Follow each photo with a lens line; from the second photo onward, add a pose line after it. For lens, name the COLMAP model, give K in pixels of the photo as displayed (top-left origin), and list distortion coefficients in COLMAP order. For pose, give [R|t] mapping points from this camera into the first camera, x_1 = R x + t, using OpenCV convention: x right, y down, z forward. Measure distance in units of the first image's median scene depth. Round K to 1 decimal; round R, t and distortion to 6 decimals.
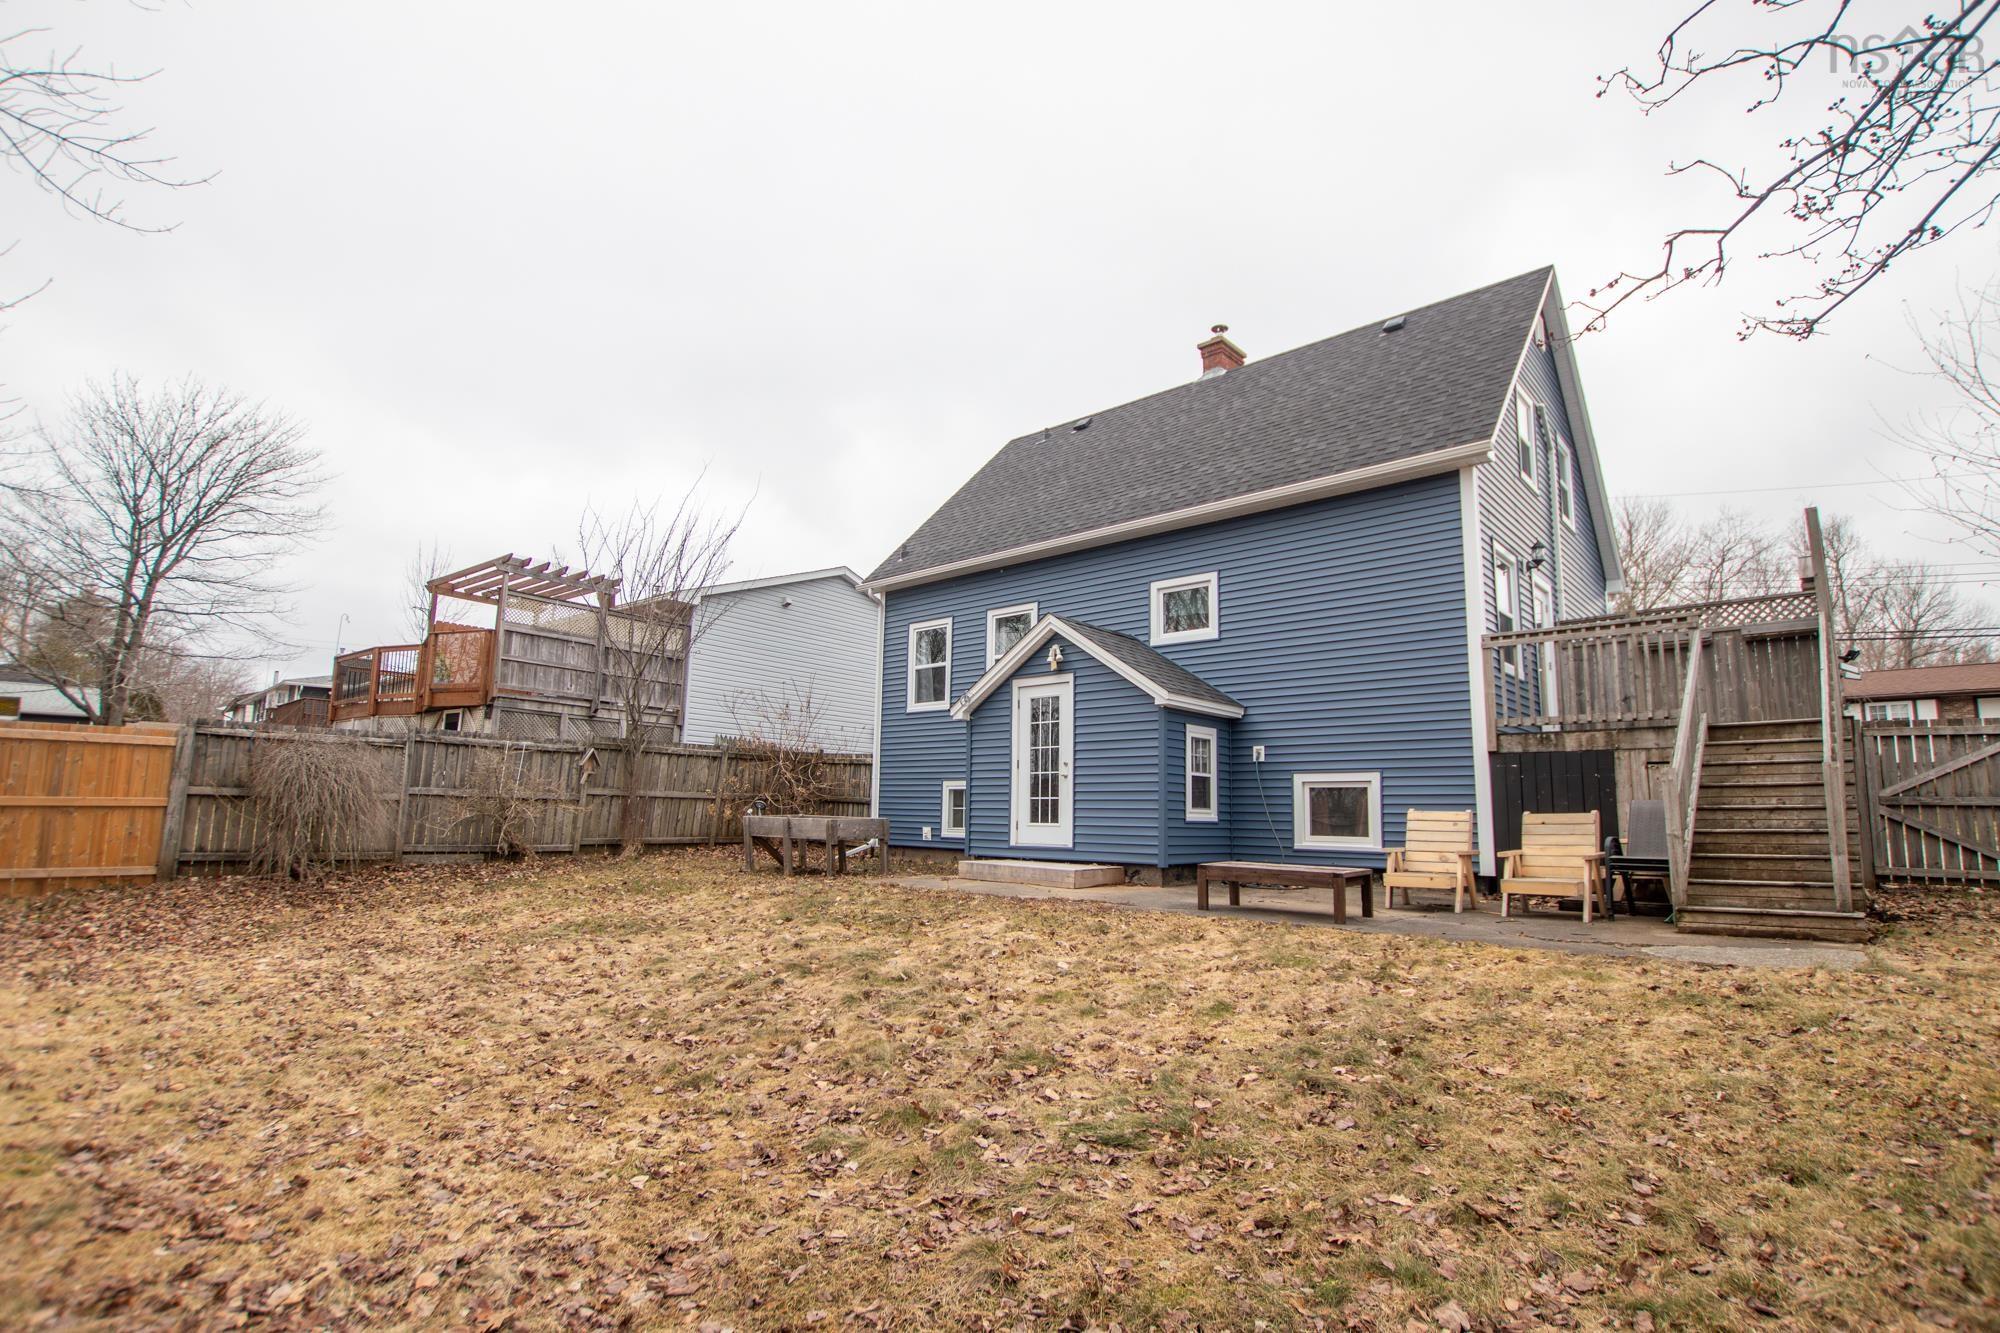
lens RADIAL K [[929.1, 0, 1008.7], [0, 929.1, 687.8], [0, 0, 1]] dist [-0.028174, 0.001618]
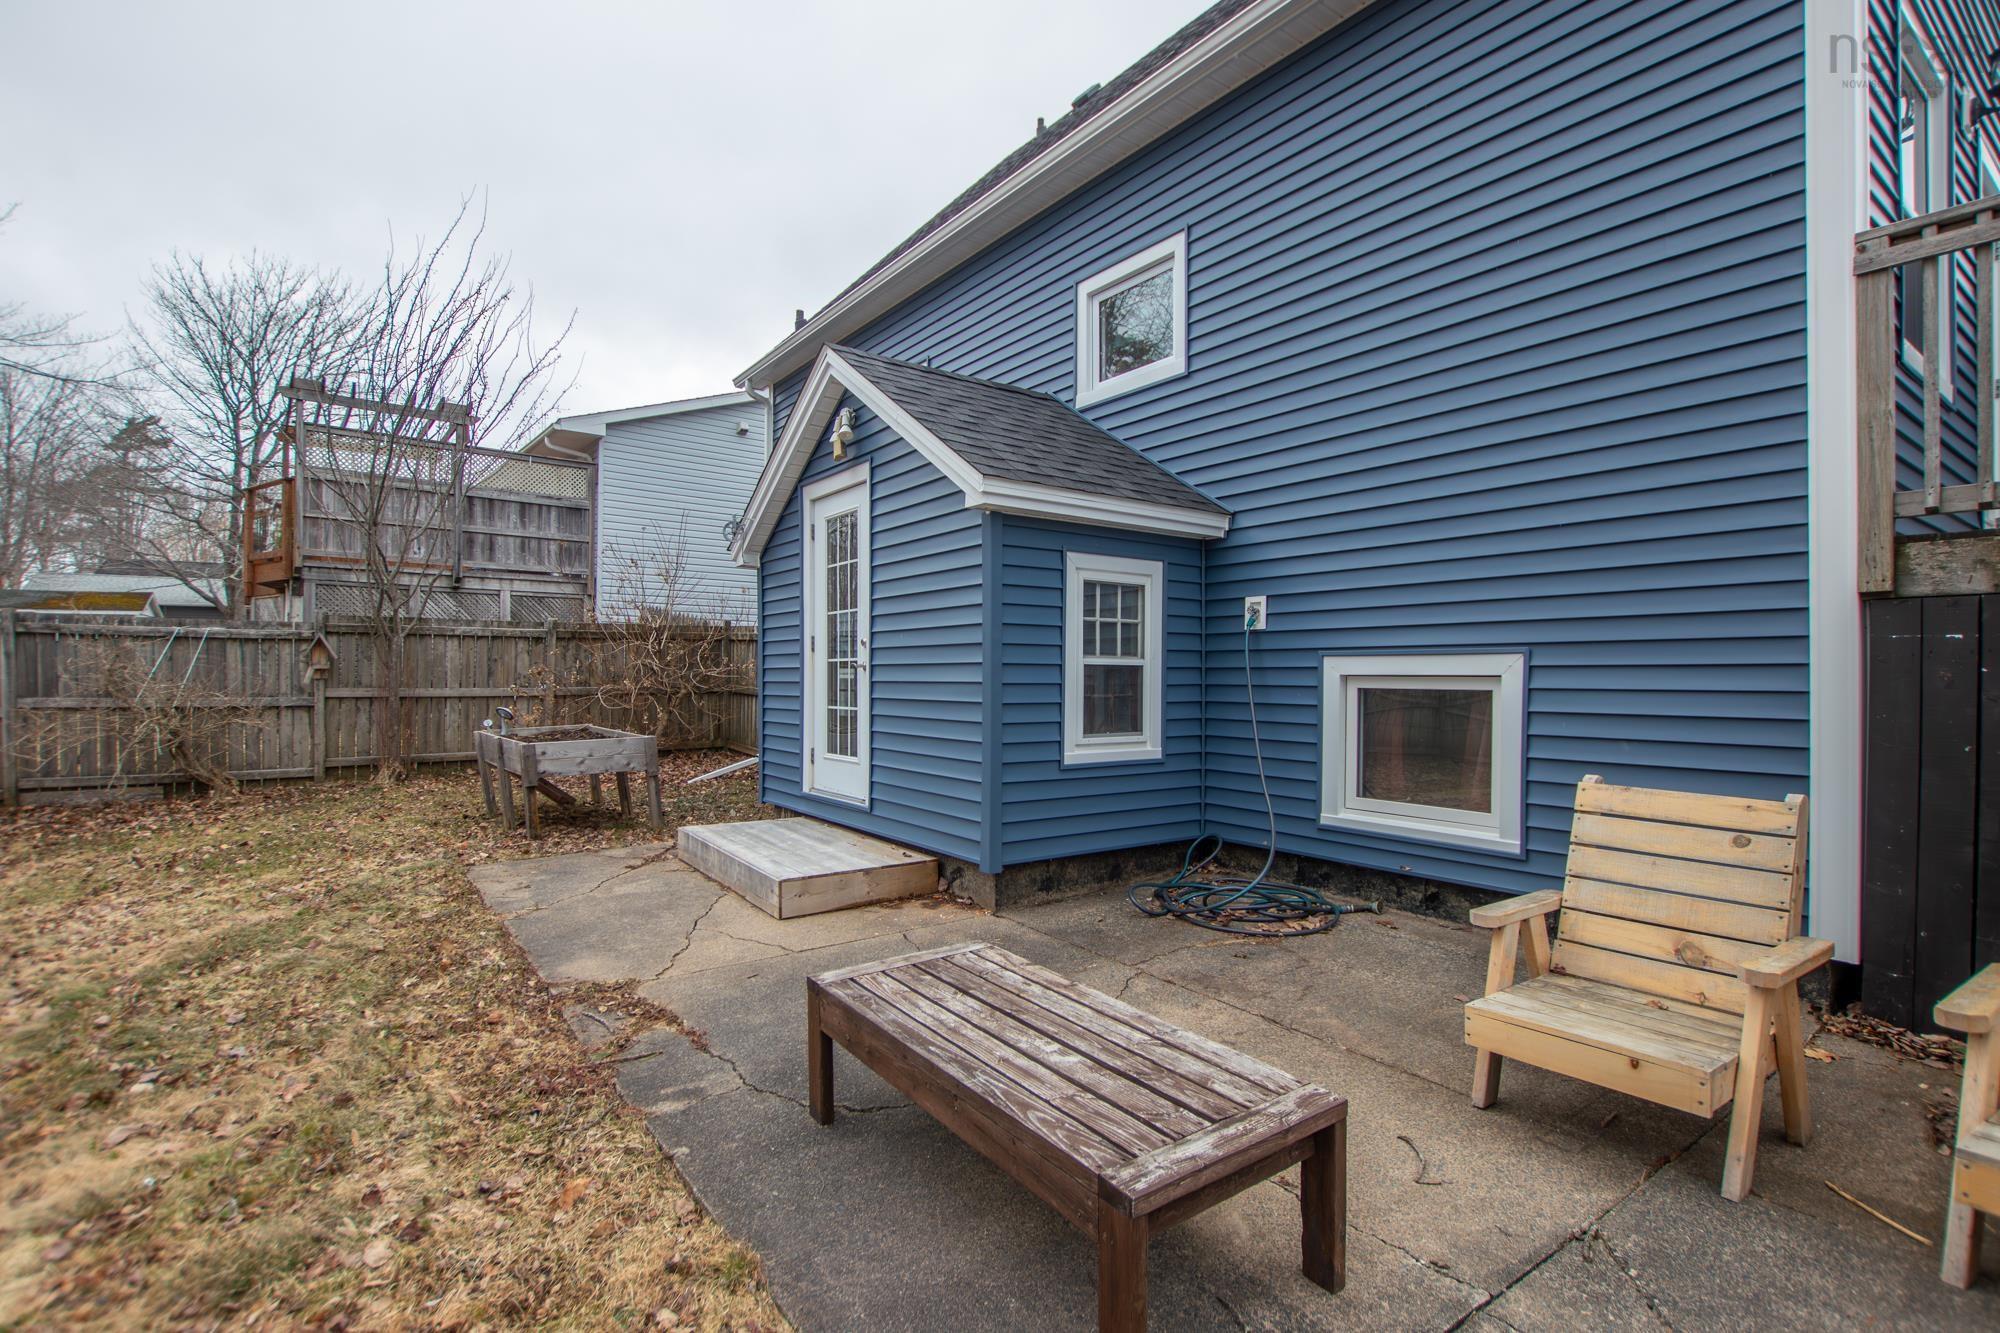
lens RADIAL K [[929.1, 0, 998.8], [0, 929.1, 673.2], [0, 0, 1]] dist [-0.028174, 0.001618]
pose [[0.975832, -0.015327, -0.217982, 0.240014], [0.044076, 0.990841, 0.127642, 0.035691], [0.214029, -0.134165, 0.967570, 0.511916]]
